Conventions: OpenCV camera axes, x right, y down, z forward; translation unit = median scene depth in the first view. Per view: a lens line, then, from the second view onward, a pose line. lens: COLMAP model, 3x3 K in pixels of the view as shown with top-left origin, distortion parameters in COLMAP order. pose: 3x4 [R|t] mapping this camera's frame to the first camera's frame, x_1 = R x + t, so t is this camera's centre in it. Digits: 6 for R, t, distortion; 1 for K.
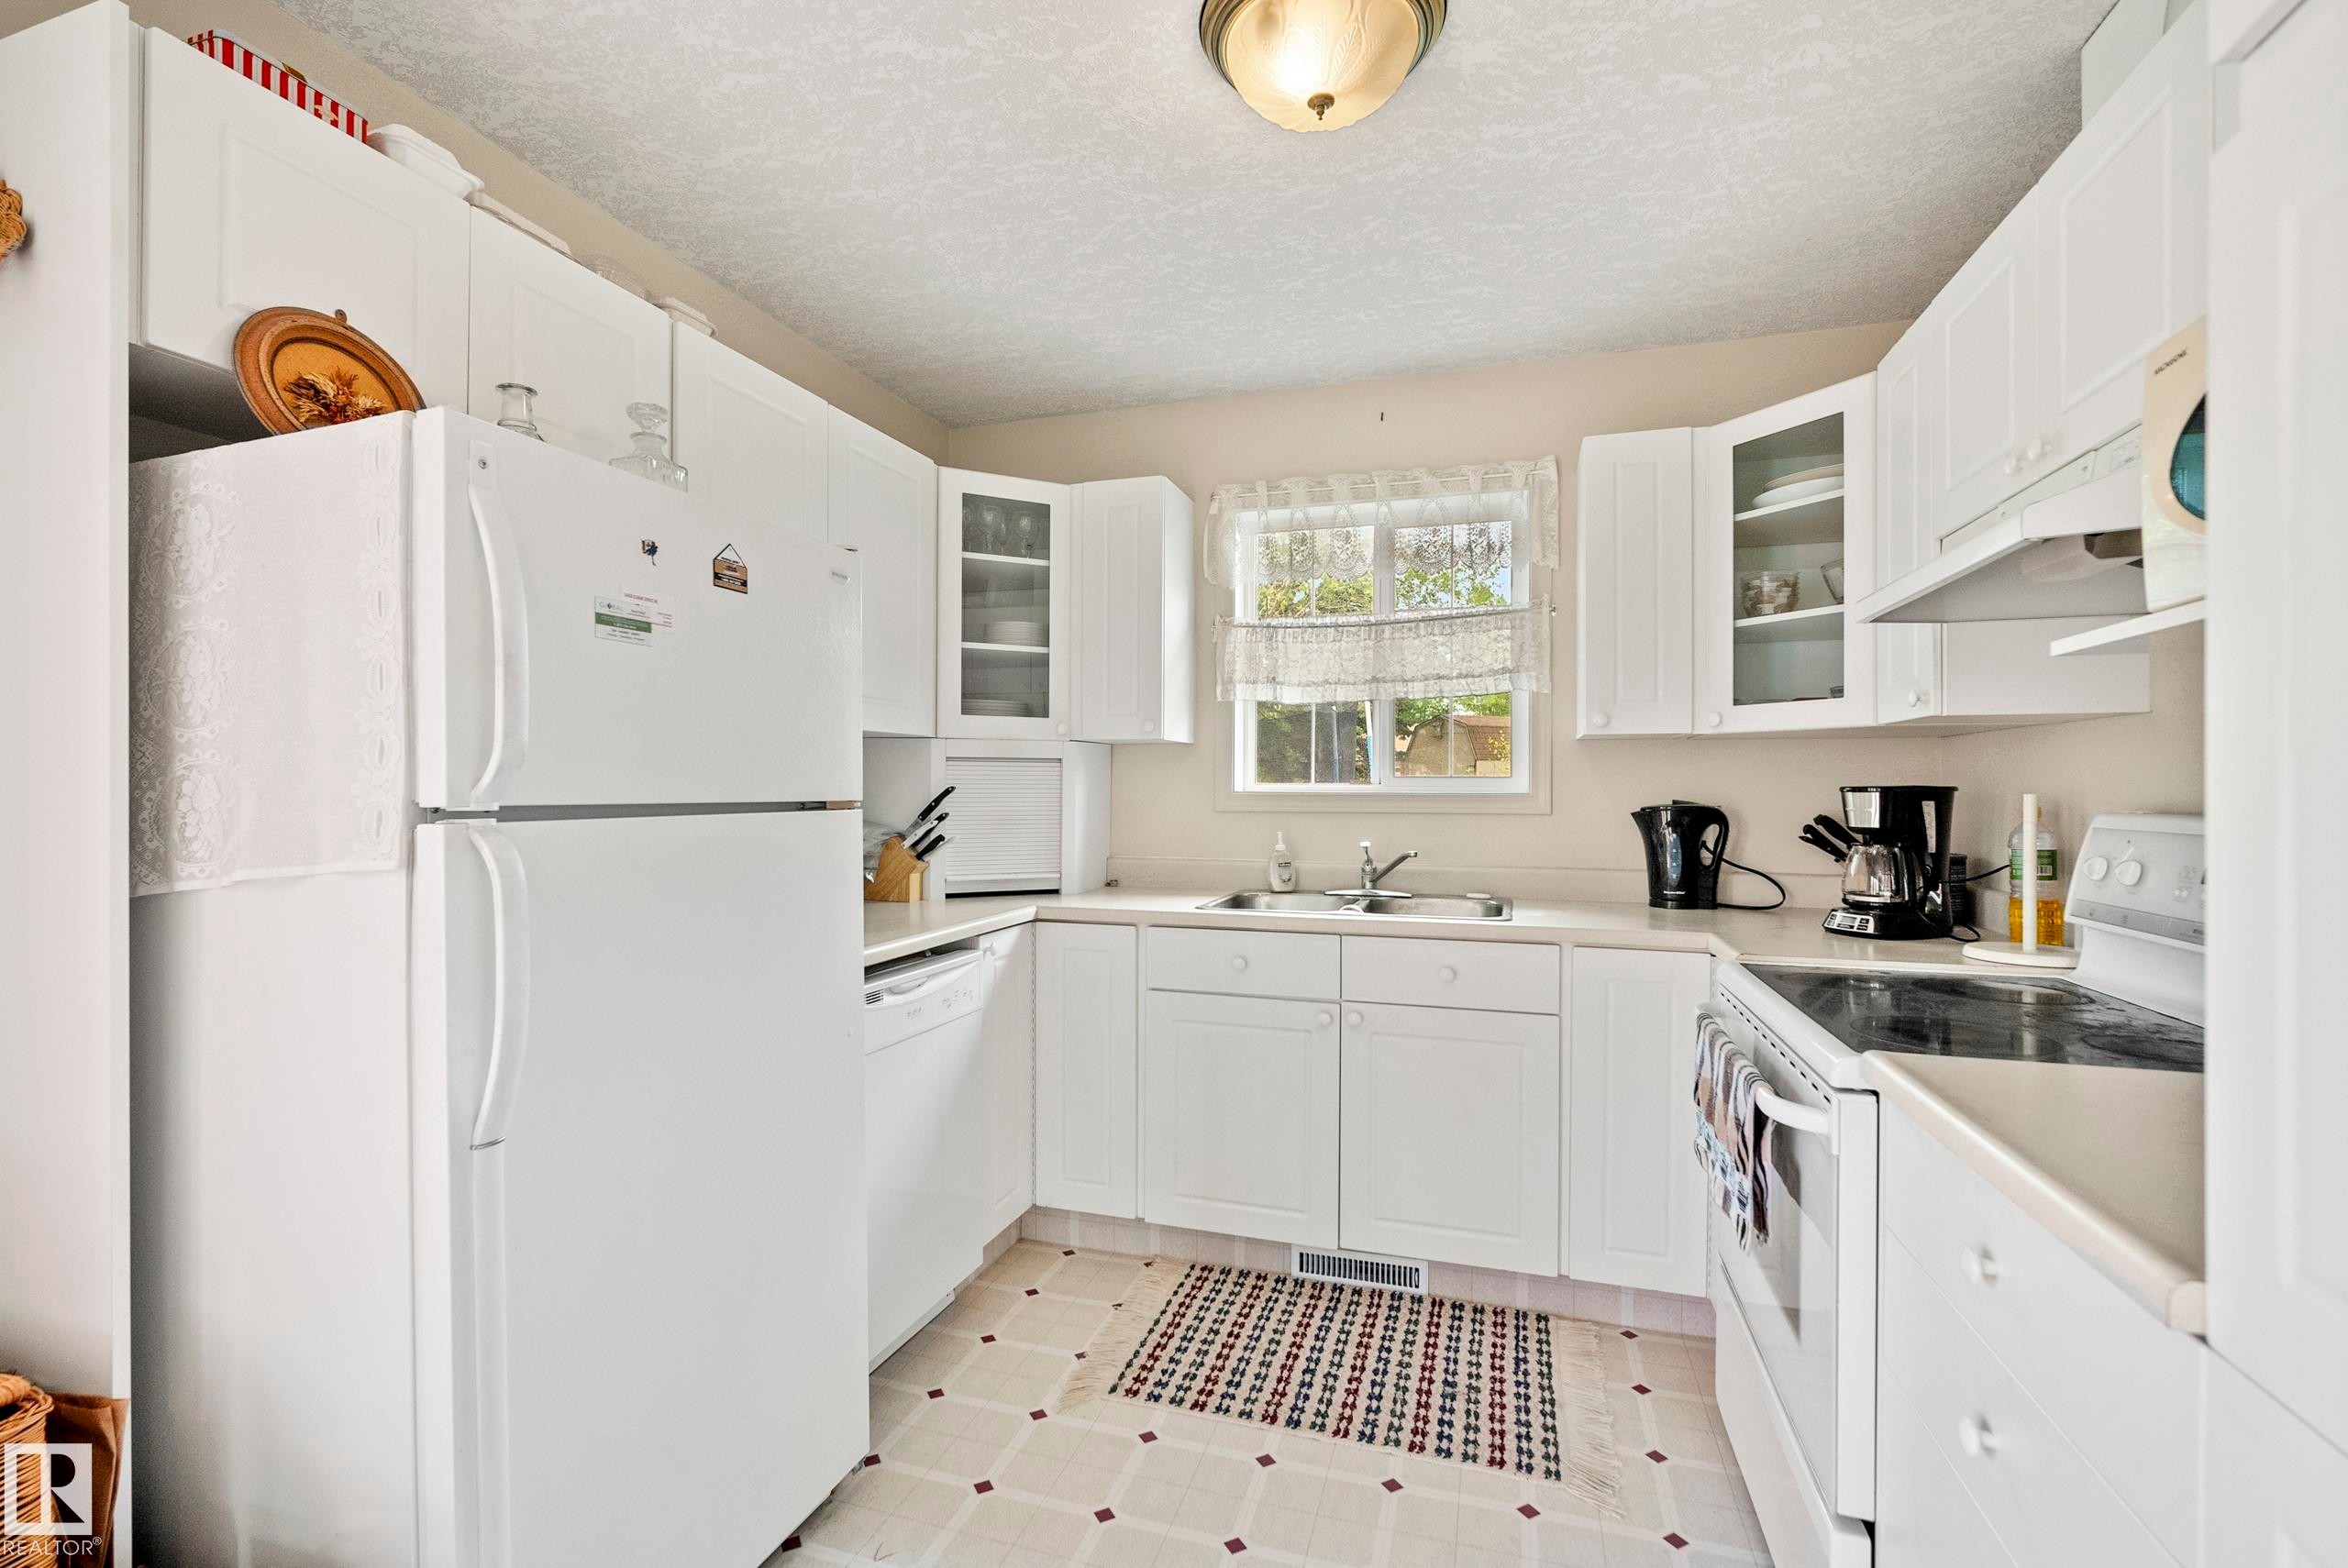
lens RADIAL K [[1043.0, 0, 1170.1], [0, 1043.0, 791.1], [0, 0, 1]] dist [-0.013159, 0.003821]
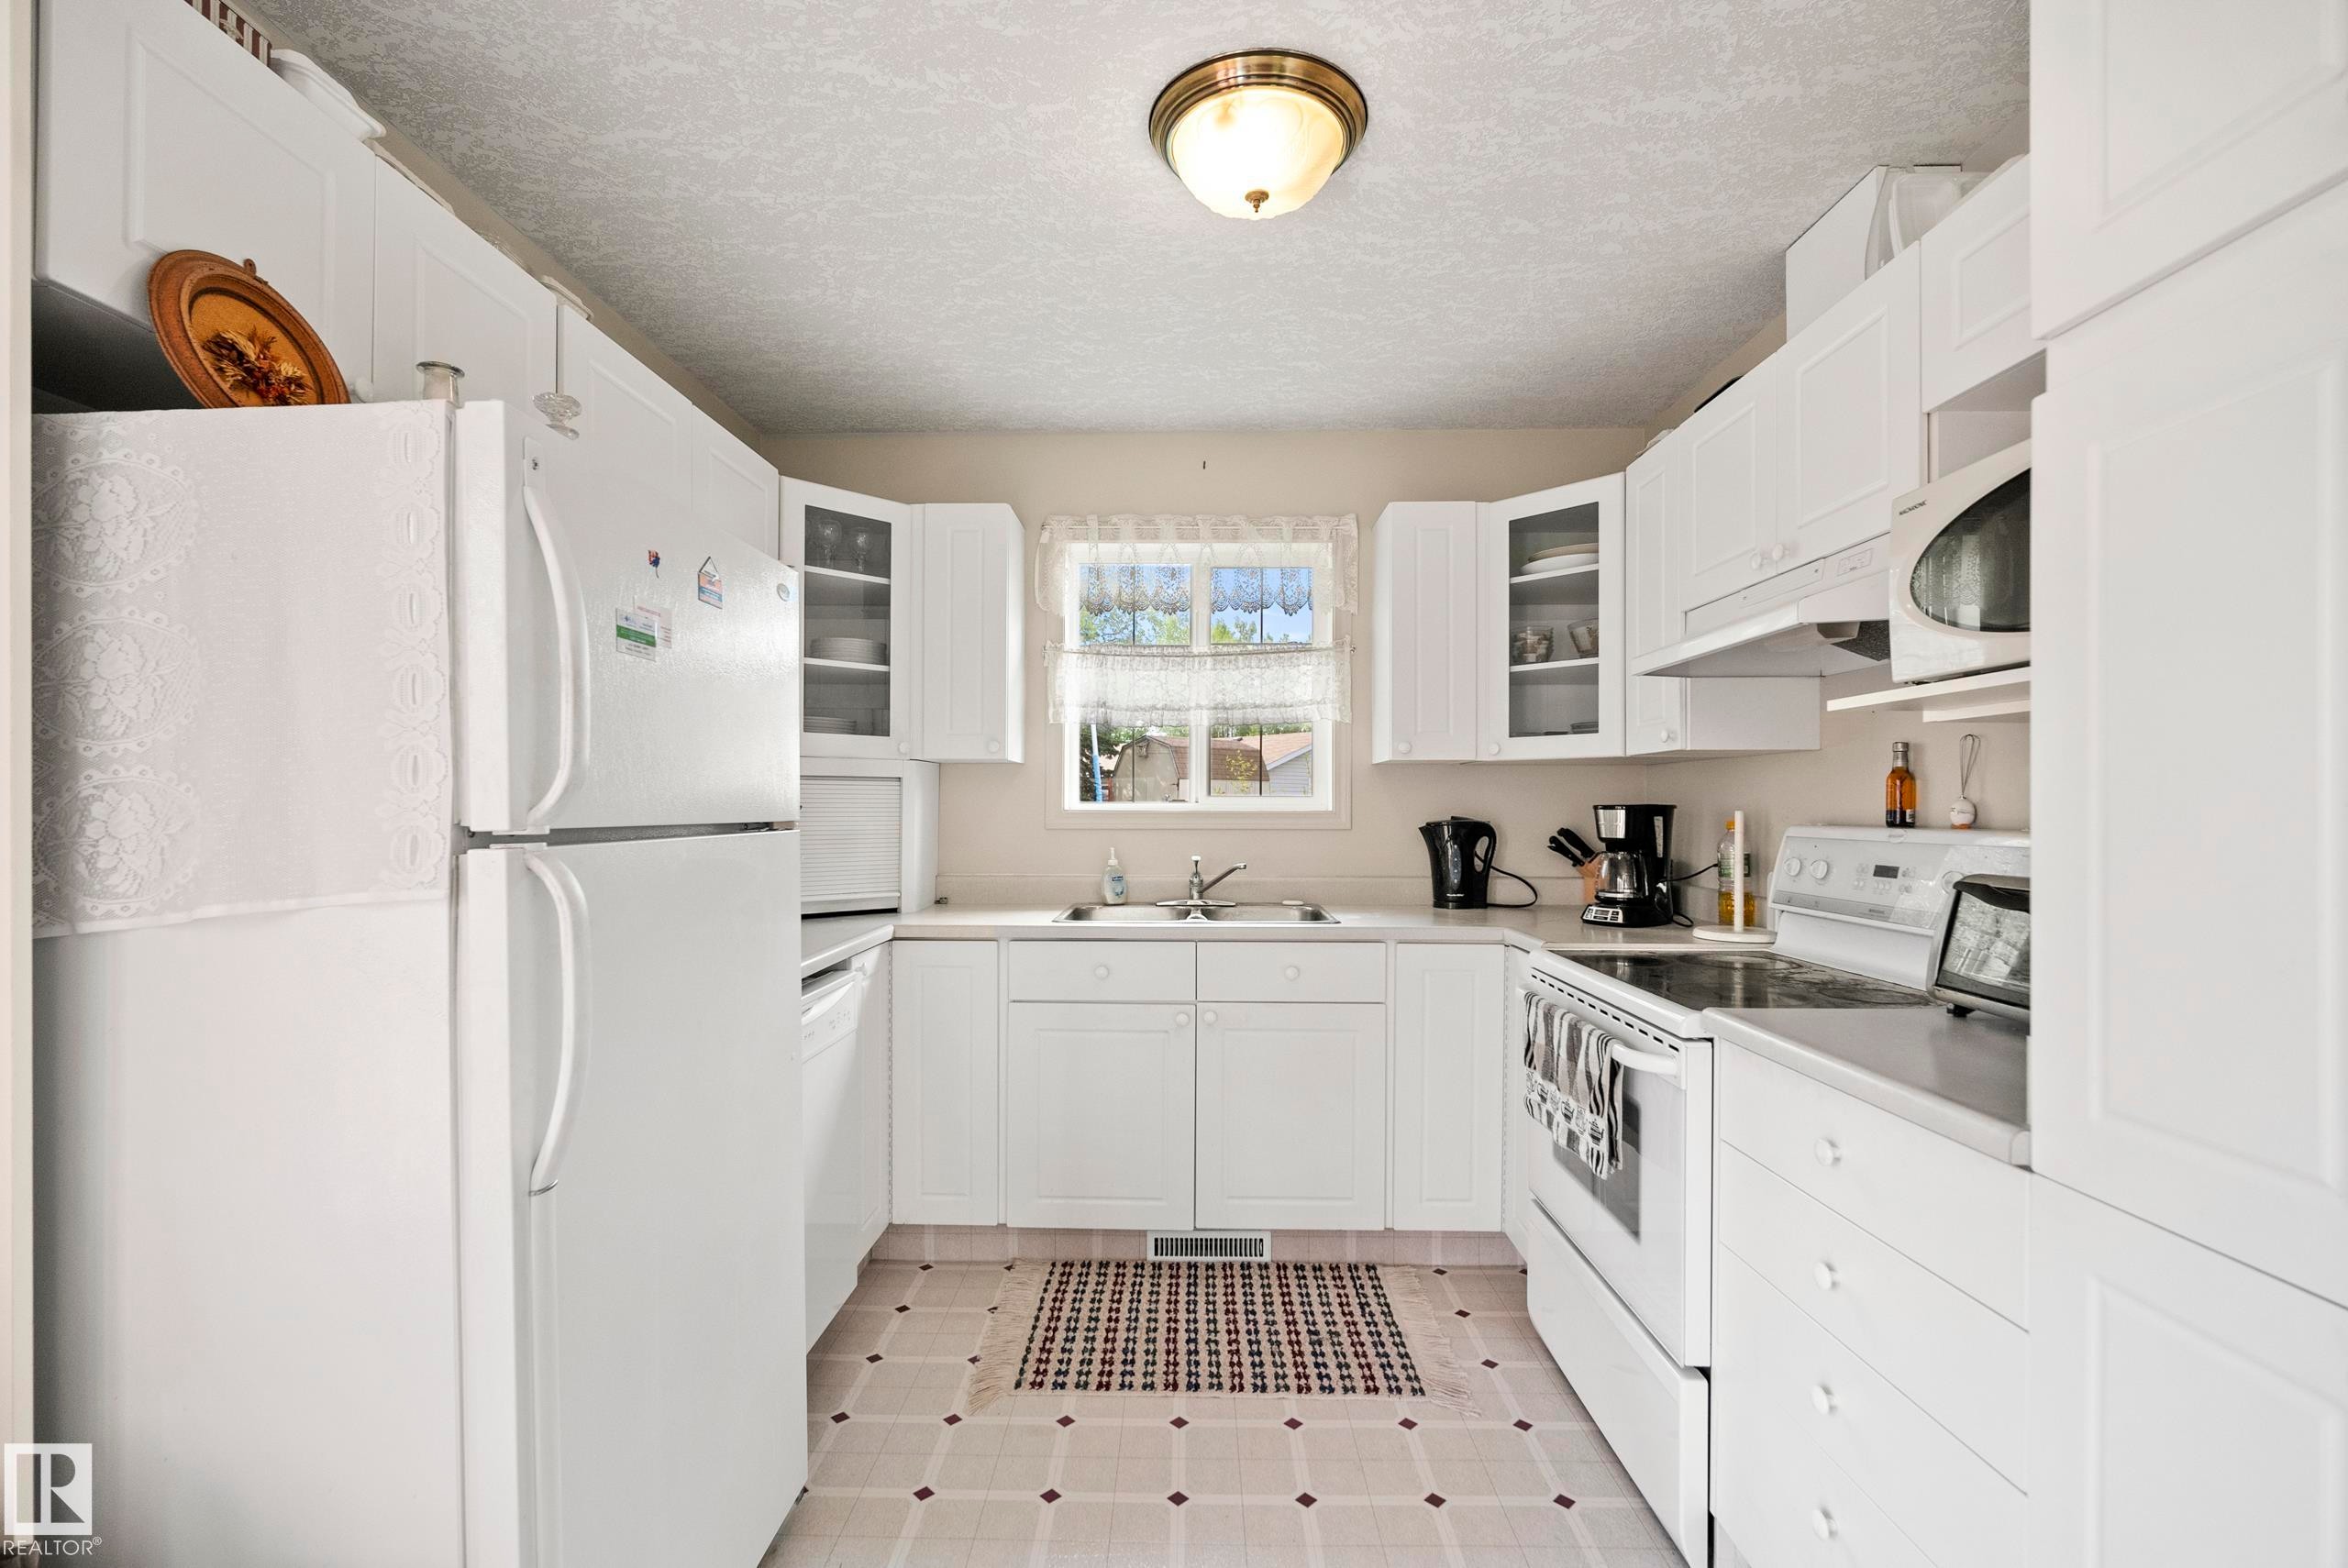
lens RADIAL K [[1029.3, 0, 1168.2], [0, 1029.3, 808.9], [0, 0, 1]] dist [-0.012352, 0.004186]
pose [[0.958338, -0.002158, 0.285630, -0.190694], [0.001945, 0.999998, 0.001028, -0.001889], [-0.285631, -0.000429, 0.958339, -0.026189]]
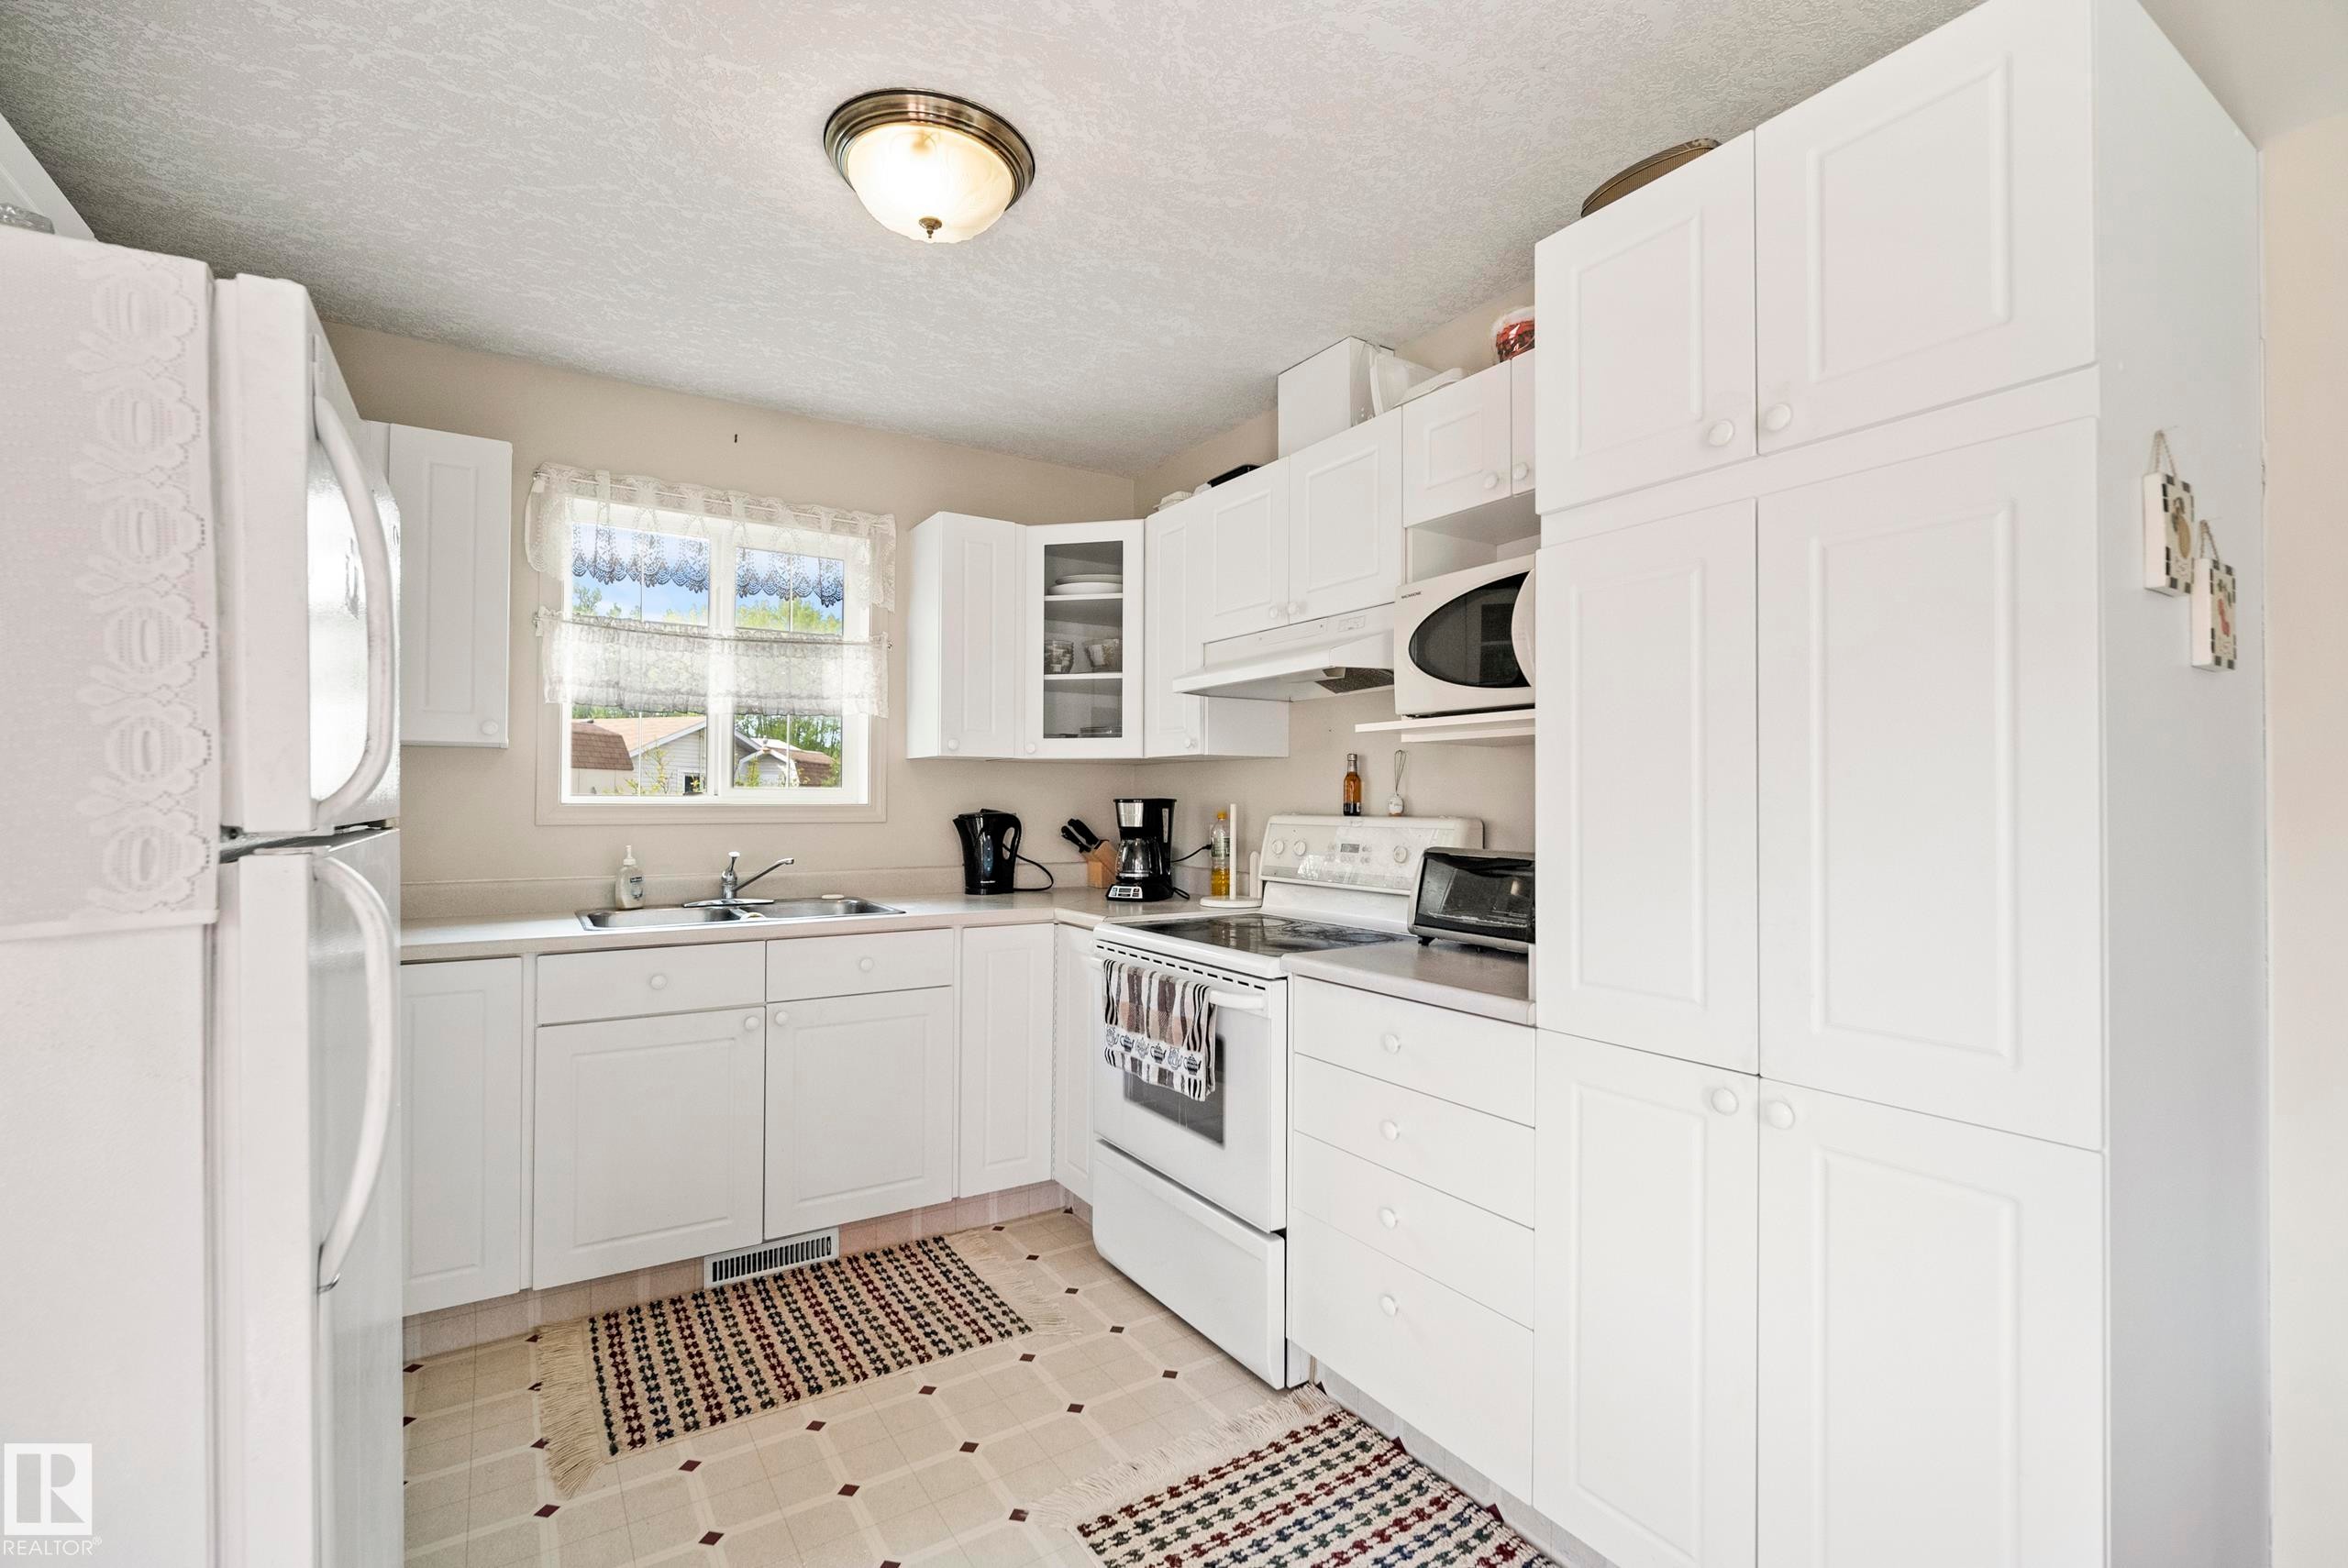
lens RADIAL K [[1035.4, 0, 1172.0], [0, 1035.4, 793.8], [0, 0, 1]] dist [-0.010060, 0.001399]
pose [[0.632054, 0.004045, 0.774914, -0.426283], [0.000570, 0.999984, -0.005685, -0.003180], [-0.774924, 0.004035, 0.632041, 0.030705]]
